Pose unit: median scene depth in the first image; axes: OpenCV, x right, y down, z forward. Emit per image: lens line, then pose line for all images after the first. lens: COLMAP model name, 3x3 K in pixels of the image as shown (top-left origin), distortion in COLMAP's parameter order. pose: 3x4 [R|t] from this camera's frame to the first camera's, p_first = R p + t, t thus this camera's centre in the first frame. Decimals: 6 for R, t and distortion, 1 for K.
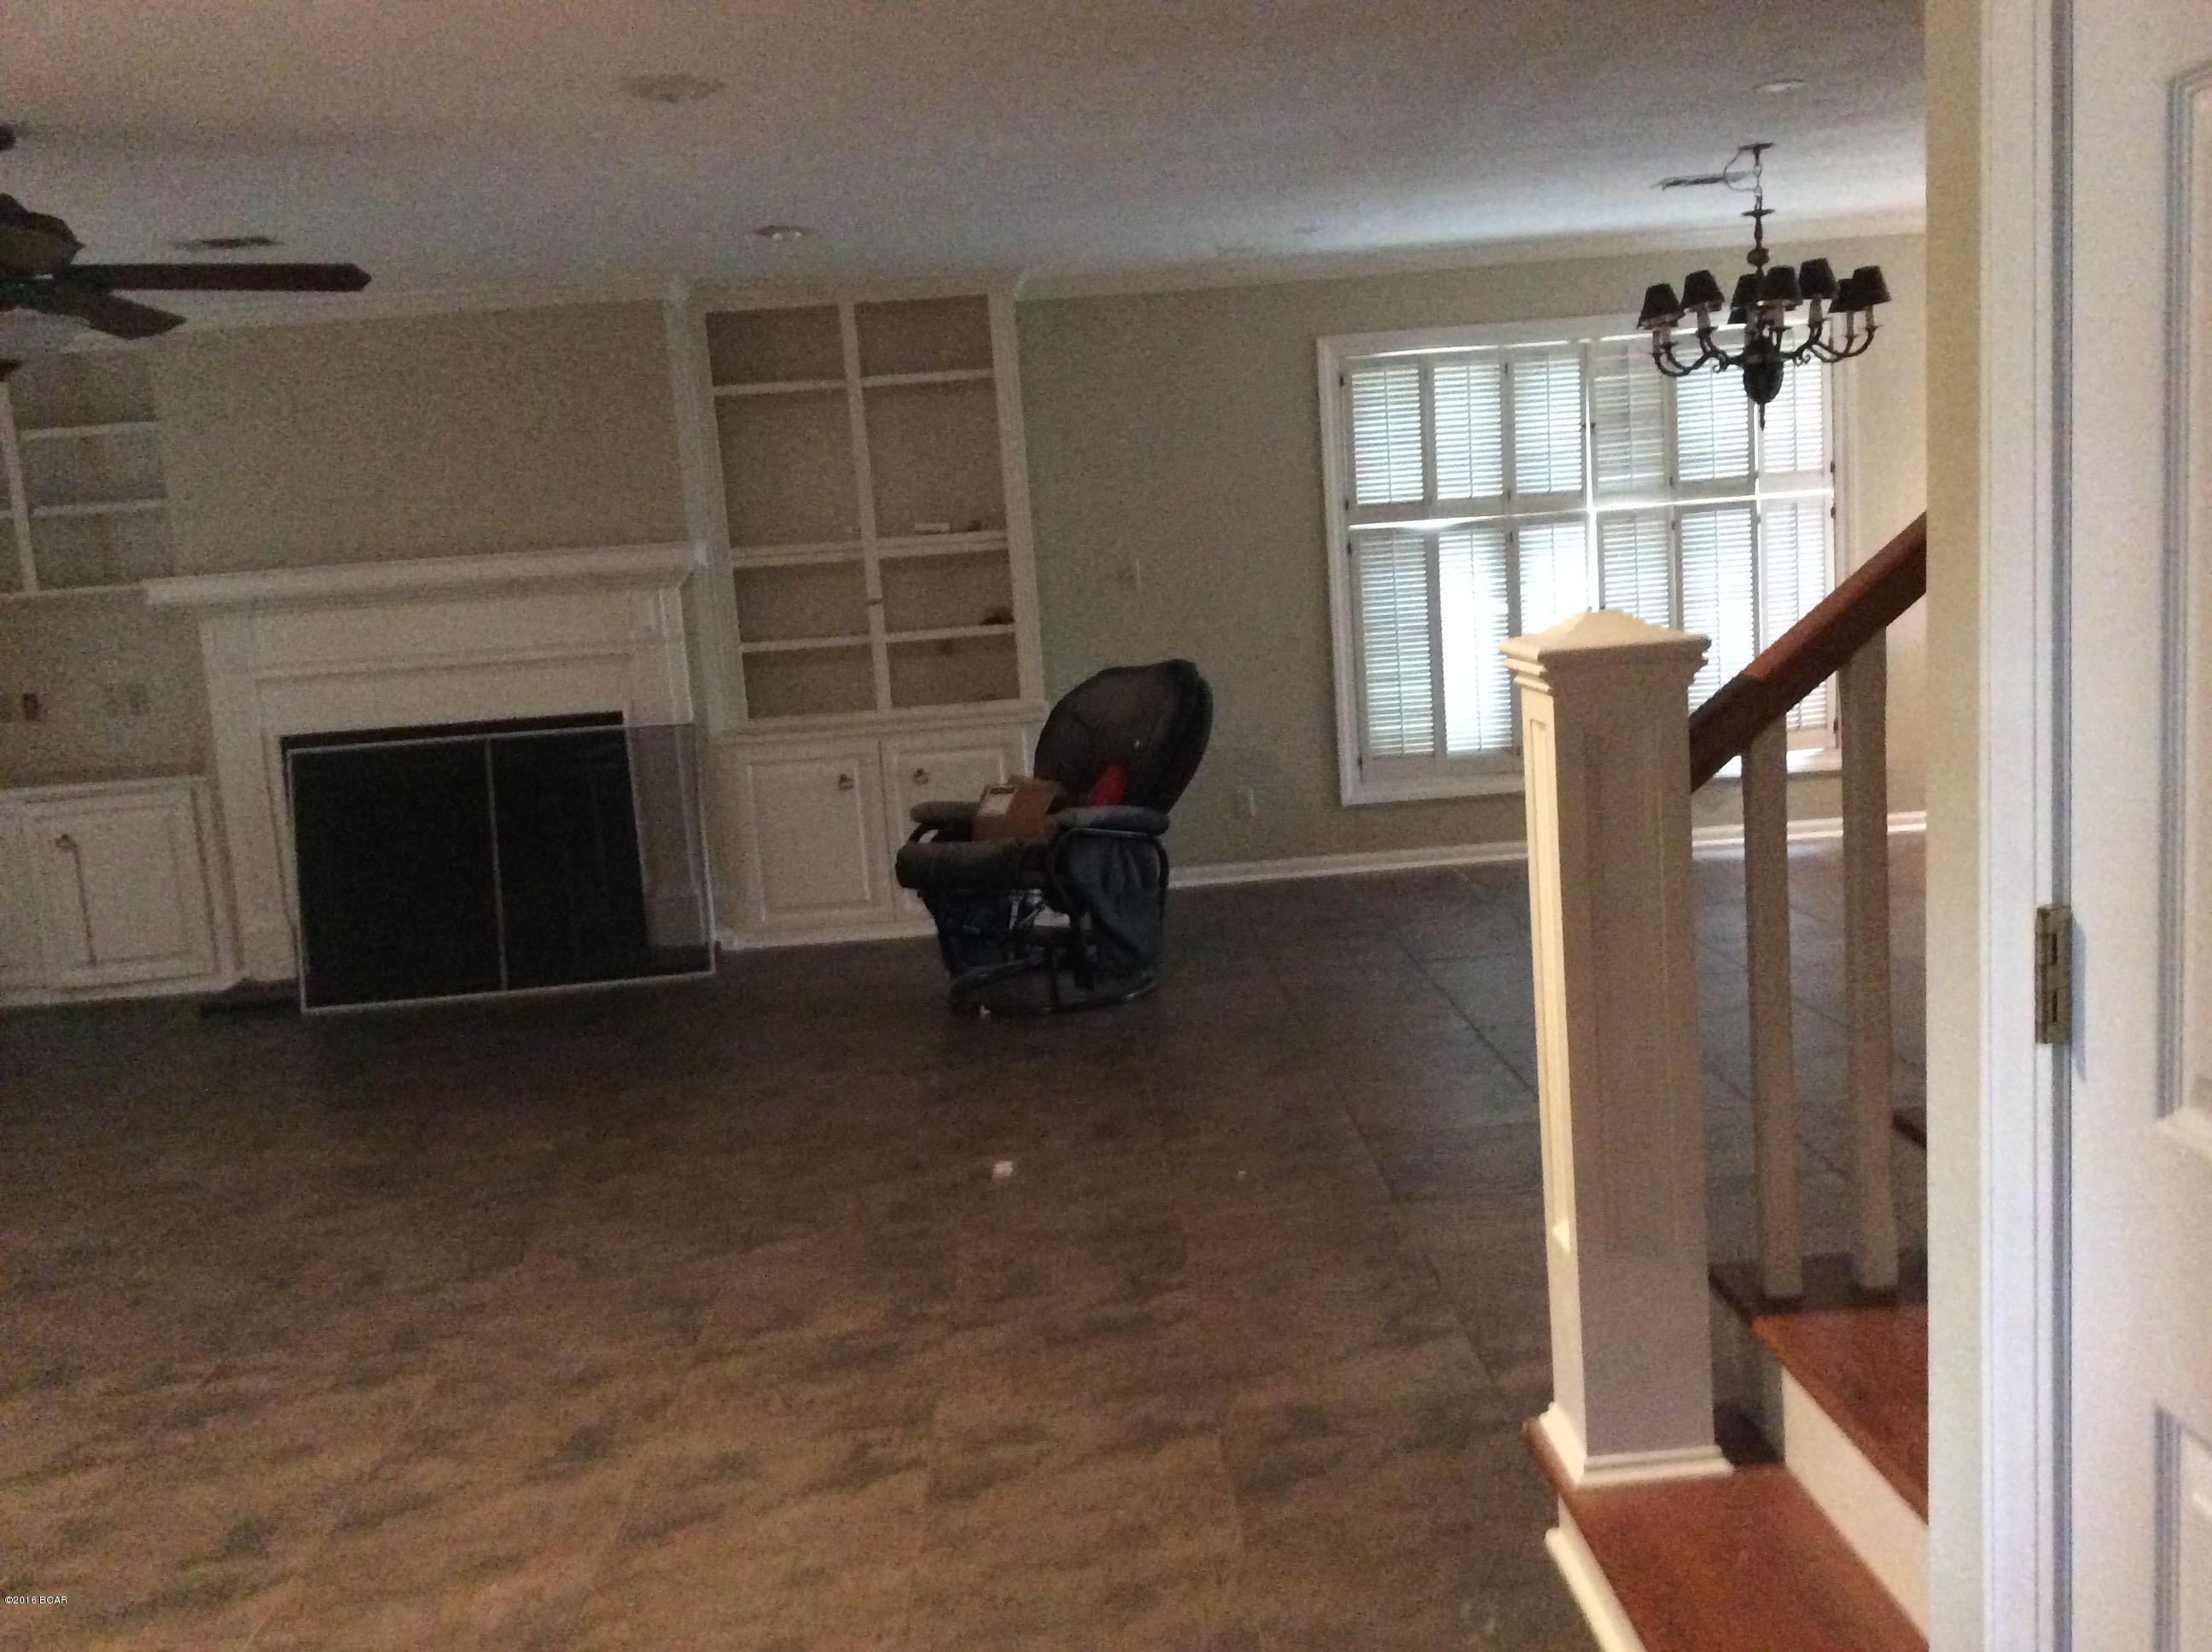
lens RADIAL K [[2032.9, 0, 1105.9], [0, 2032.9, 883.1], [0, 0, 1]] dist [0.154795, -0.356551]
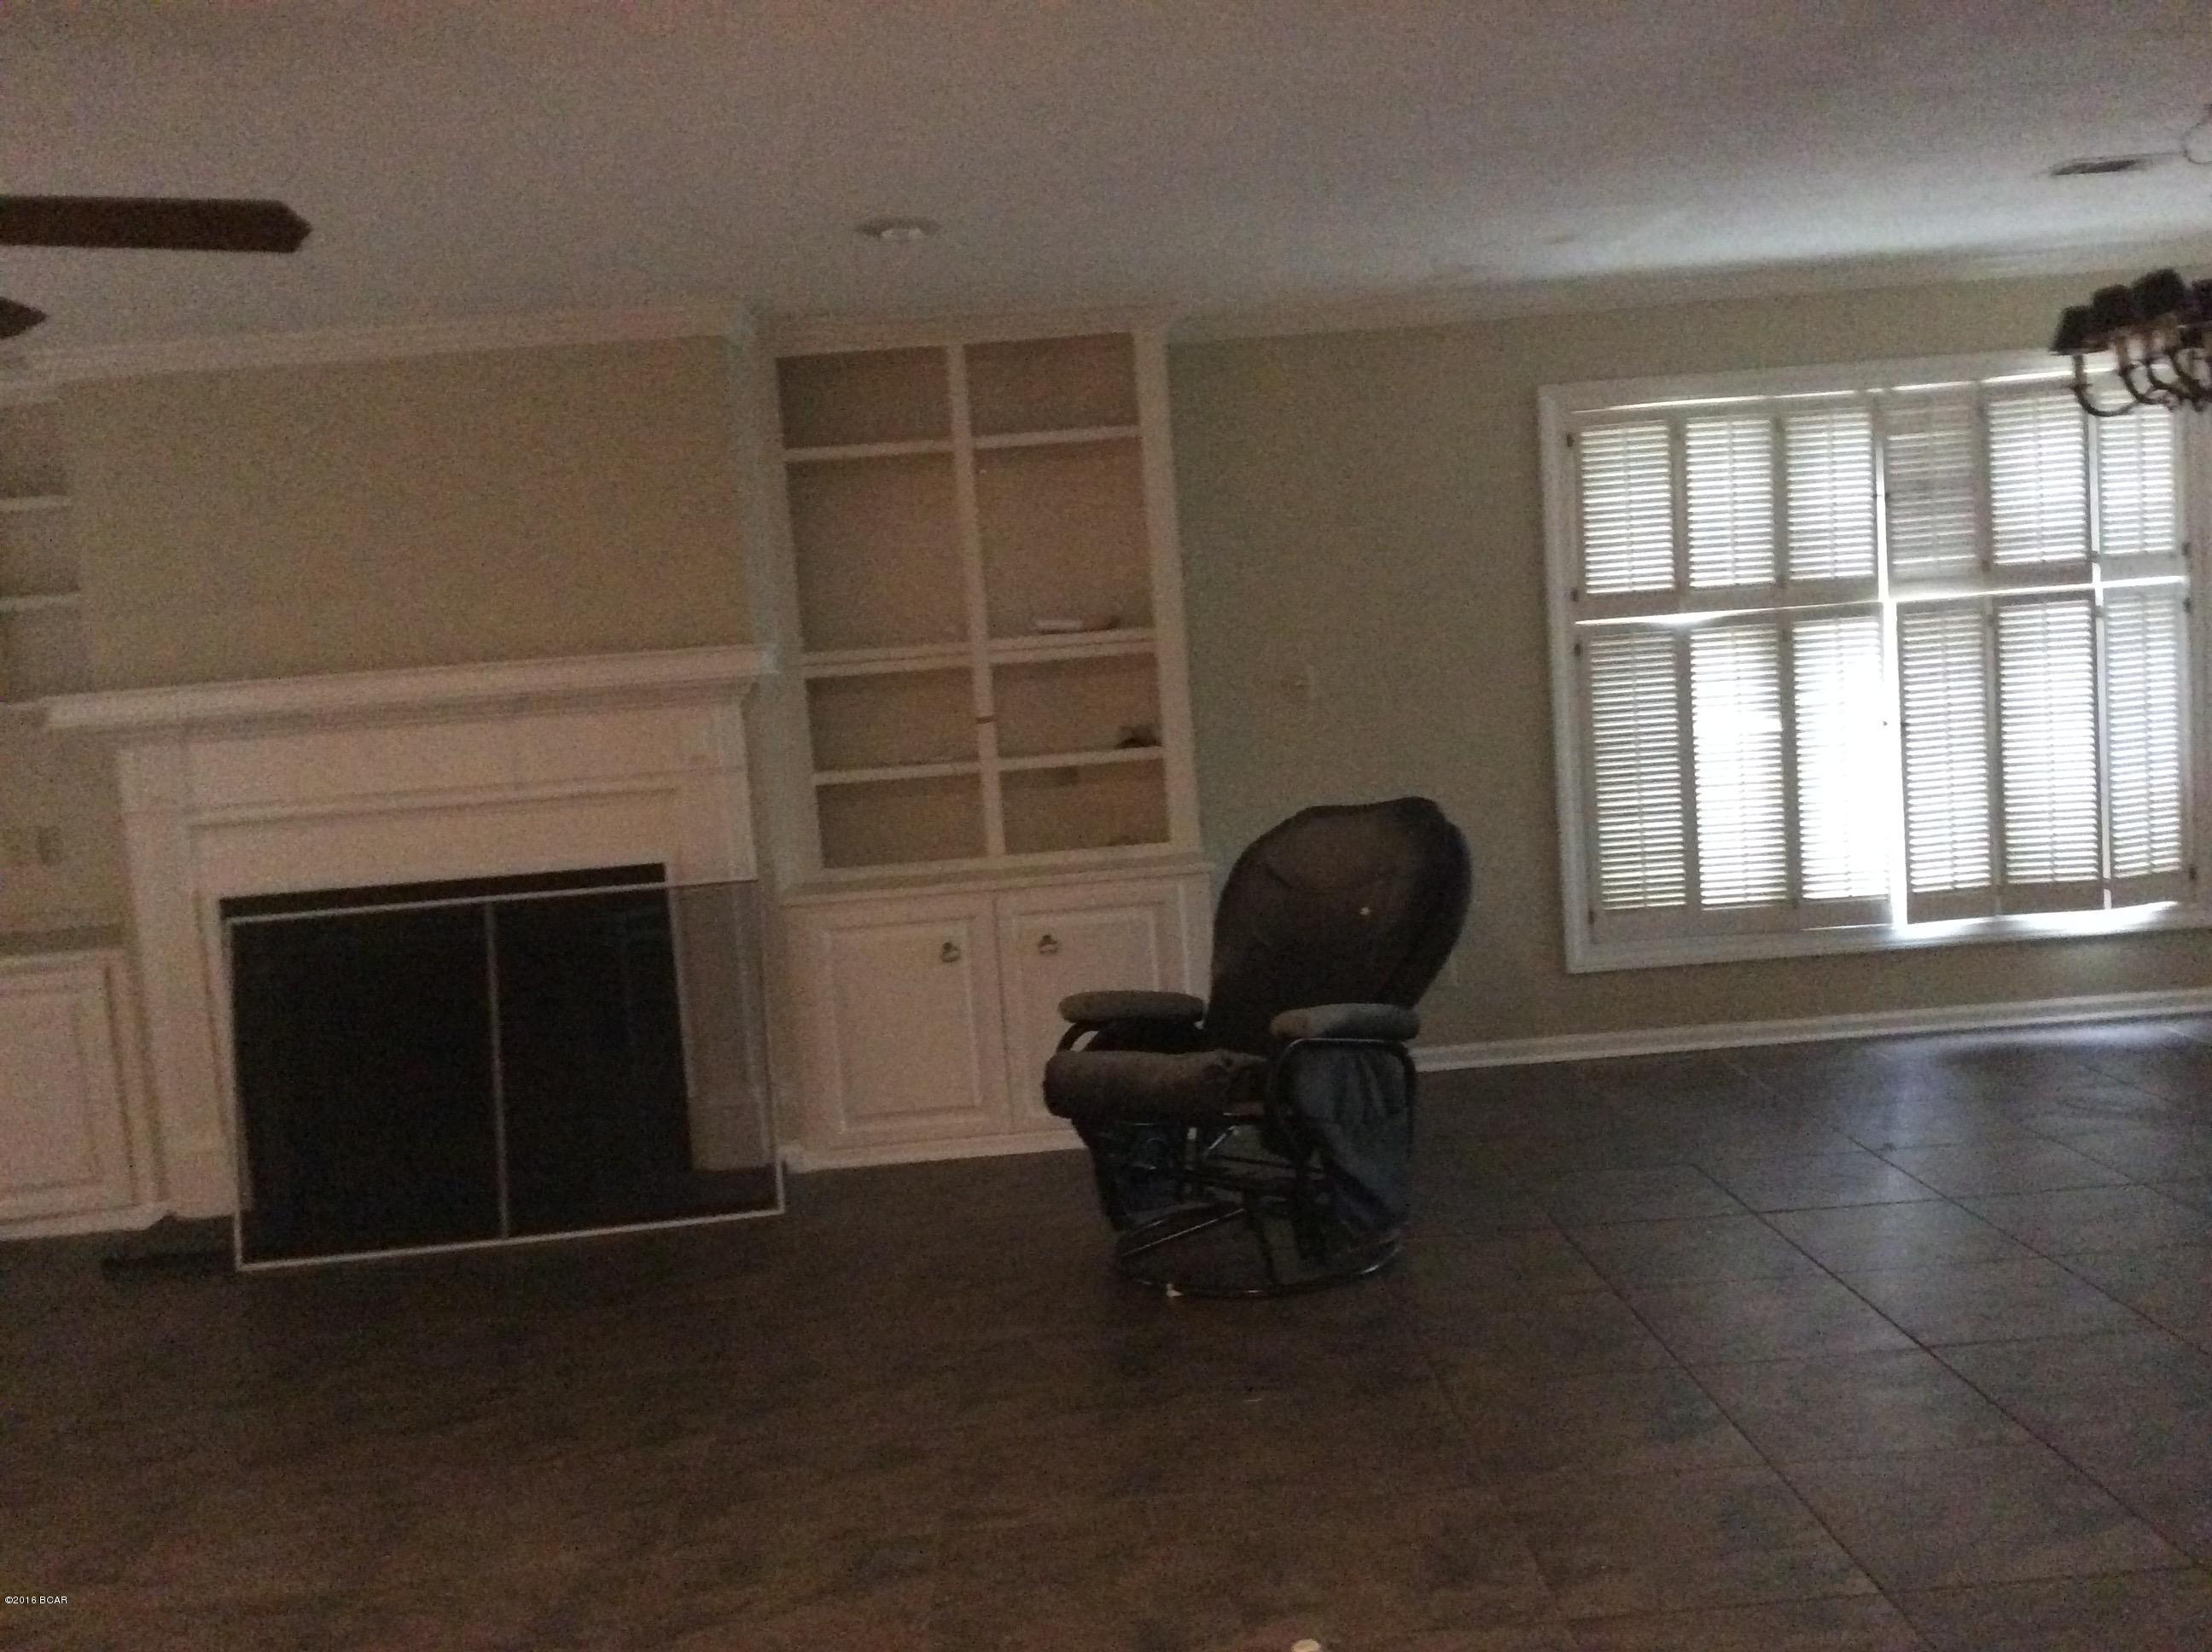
lens RADIAL K [[2032.9, 0, 1105.9], [0, 2032.9, 883.1], [0, 0, 1]] dist [0.154795, -0.356551]
pose [[0.999995, -0.002231, -0.002411, -0.064970], [0.002108, 0.998757, -0.049790, -0.035916], [0.002519, 0.049785, 0.998757, 0.221570]]
